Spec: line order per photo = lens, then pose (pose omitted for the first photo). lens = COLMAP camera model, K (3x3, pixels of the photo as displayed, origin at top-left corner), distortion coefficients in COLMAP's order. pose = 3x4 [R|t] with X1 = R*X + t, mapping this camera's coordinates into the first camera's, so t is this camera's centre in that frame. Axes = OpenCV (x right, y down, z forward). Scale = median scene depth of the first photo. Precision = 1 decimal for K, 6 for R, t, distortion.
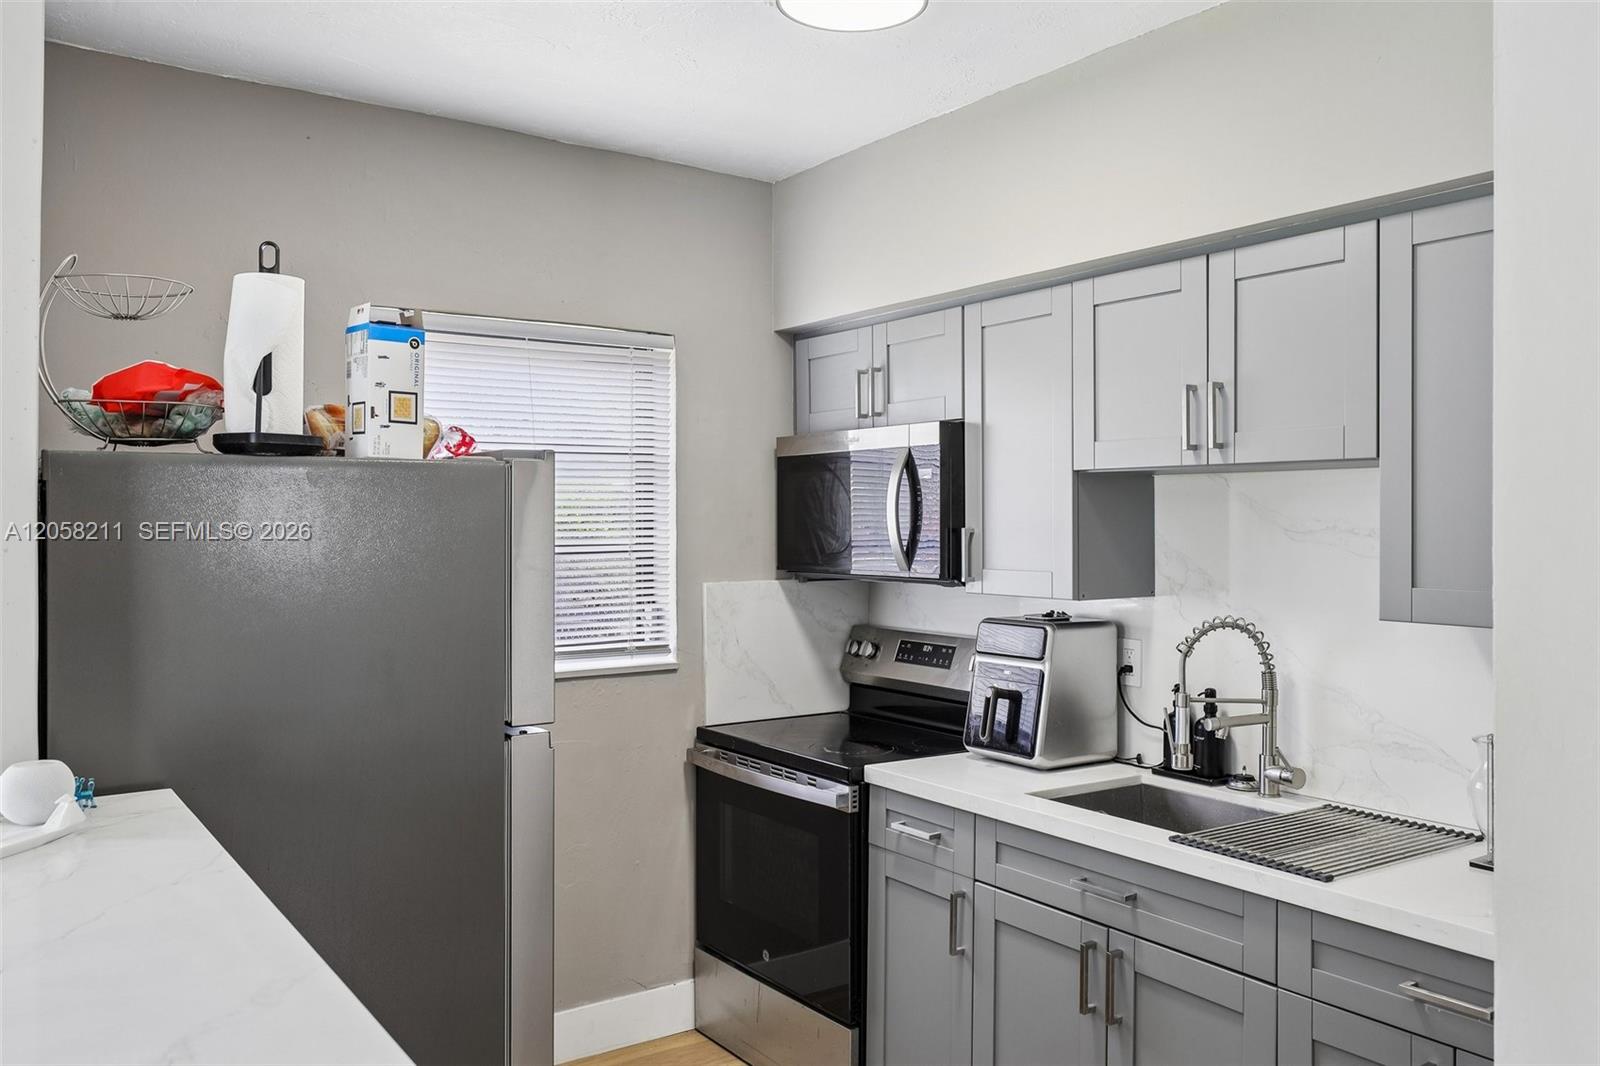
lens RADIAL K [[1233.6, 0, 810.4], [0, 1233.6, 508.8], [0, 0, 1]] dist [-0.003148, -0.011741]
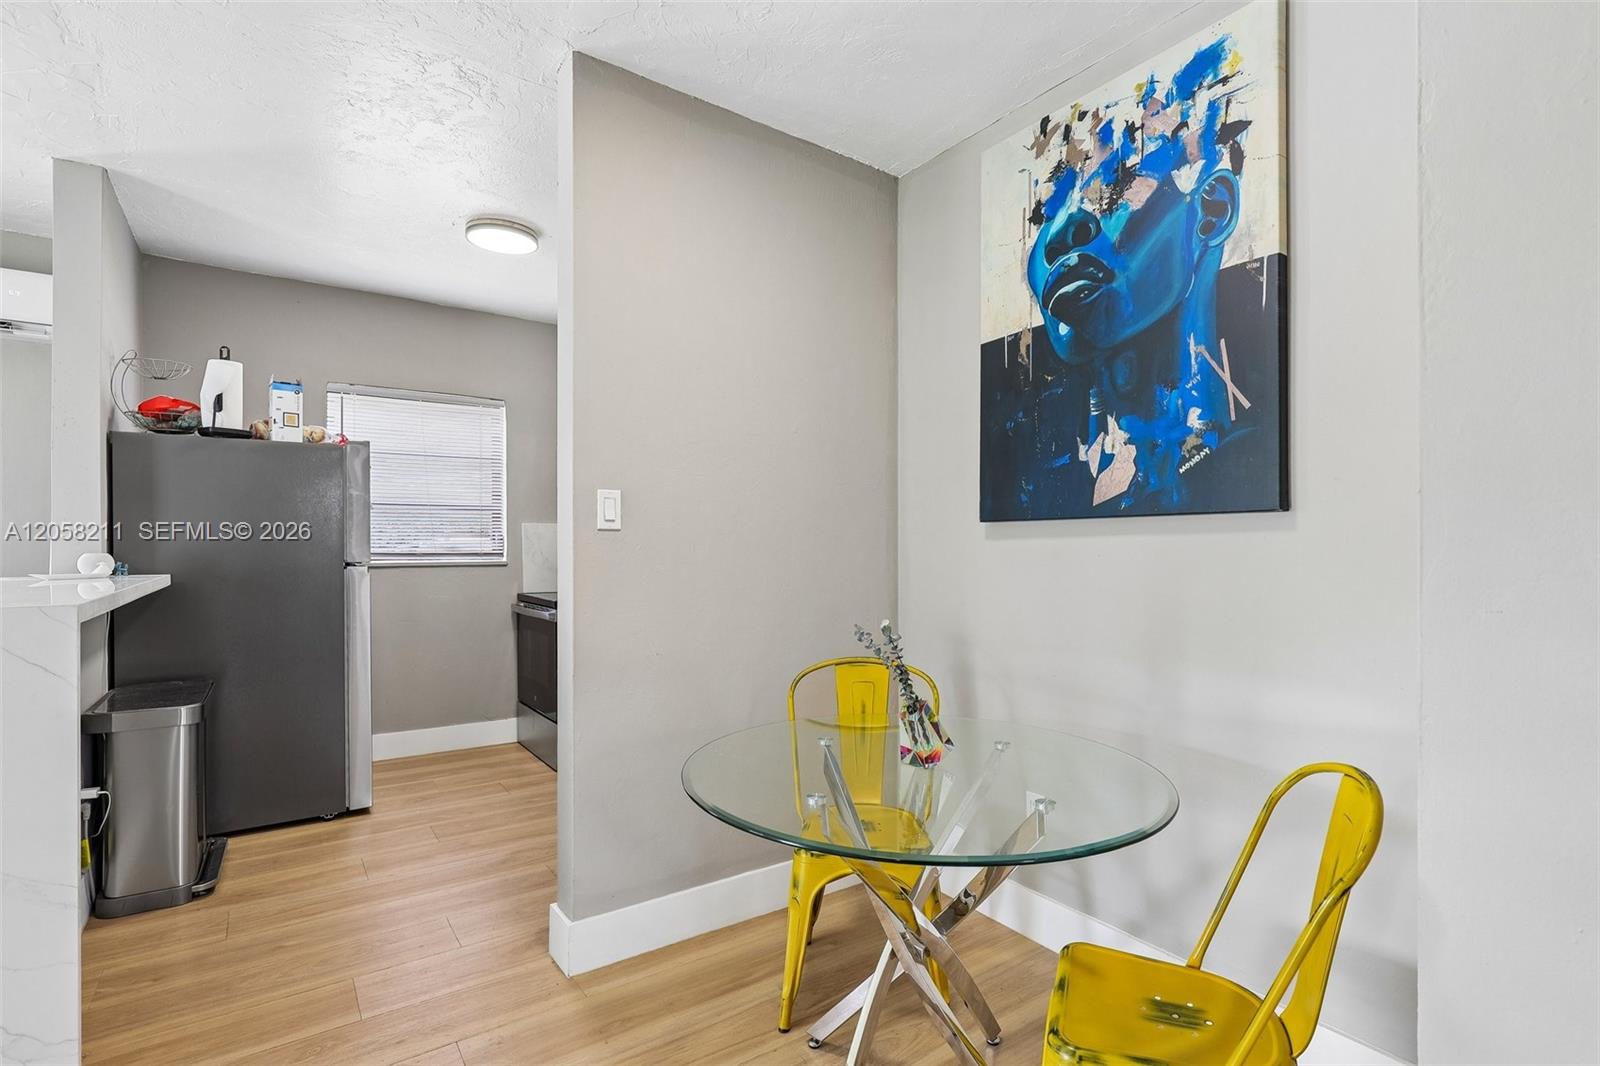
lens RADIAL K [[762.4, 0, 811.6], [0, 762.4, 538.1], [0, 0, 1]] dist [0.001009, -0.002851]
pose [[0.999976, 0.001671, 0.006768, 0.490918], [-0.001701, 0.999989, 0.004430, 0.101731], [-0.006761, -0.004442, 0.999967, -0.332146]]
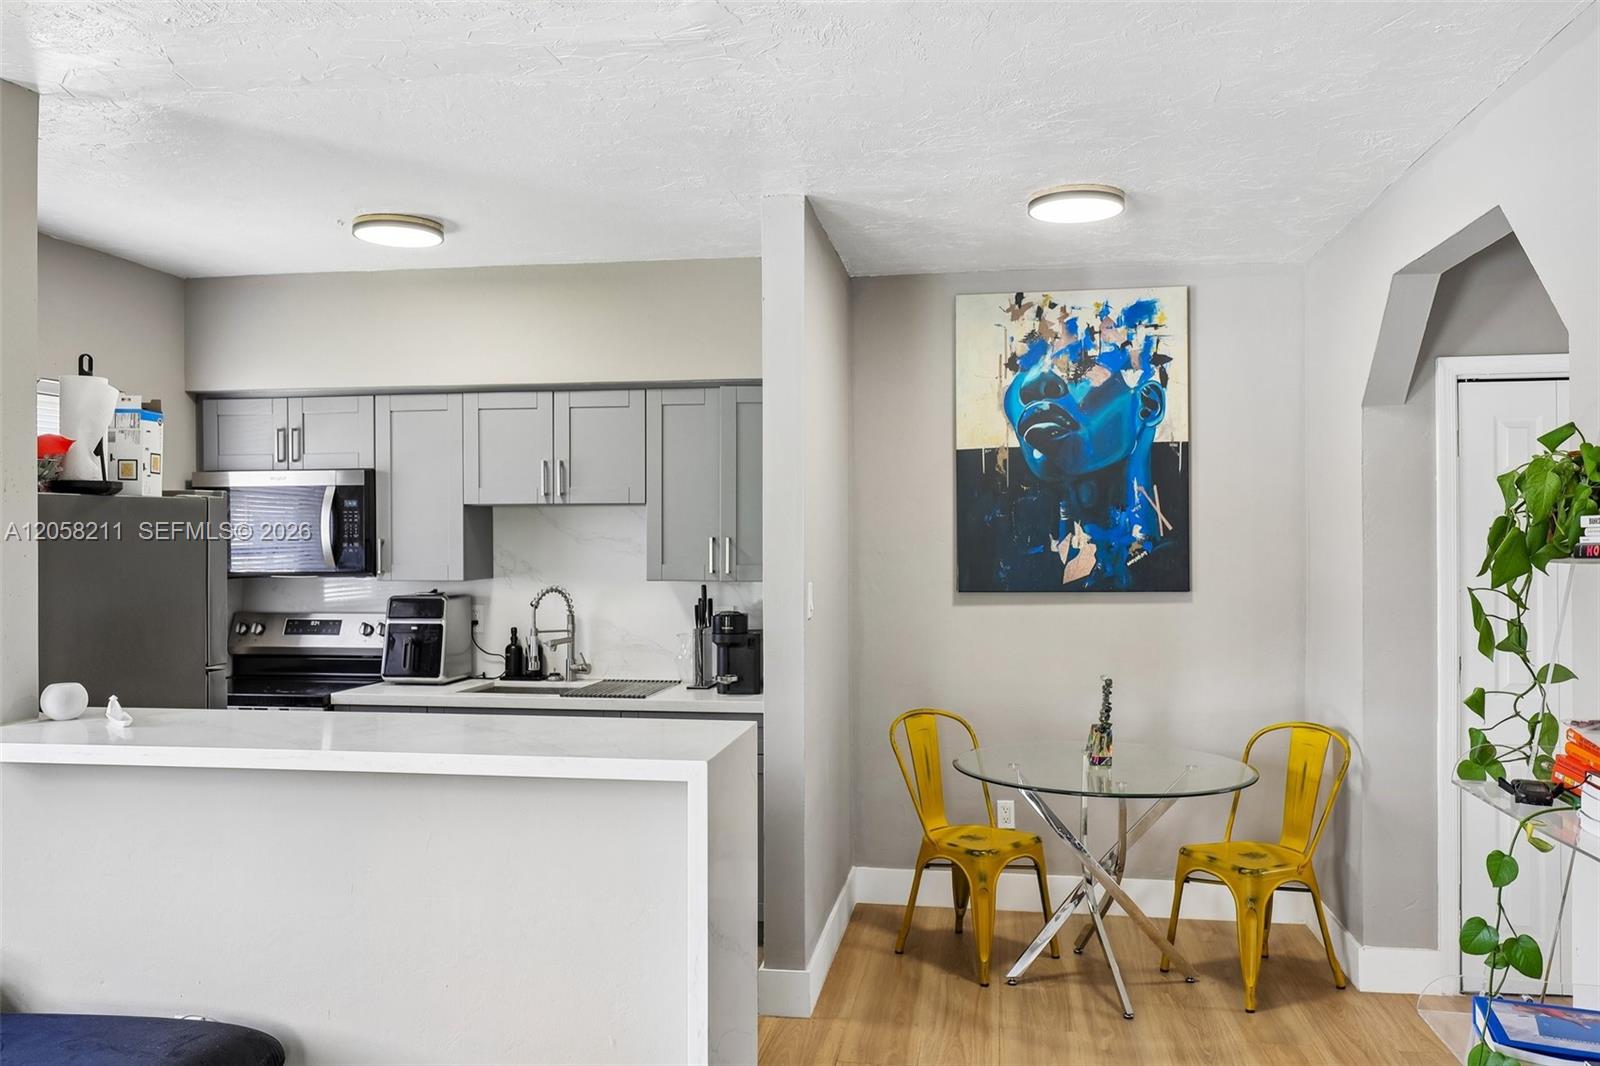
lens RADIAL K [[1252.6, 0, 801.3], [0, 1252.6, 519.0], [0, 0, 1]] dist [0.011006, 0.004715]
pose [[0.698330, 0.004056, 0.715764, -0.699338], [-0.003597, 0.999991, -0.002157, -0.009155], [-0.715767, -0.001069, 0.698339, -0.540323]]
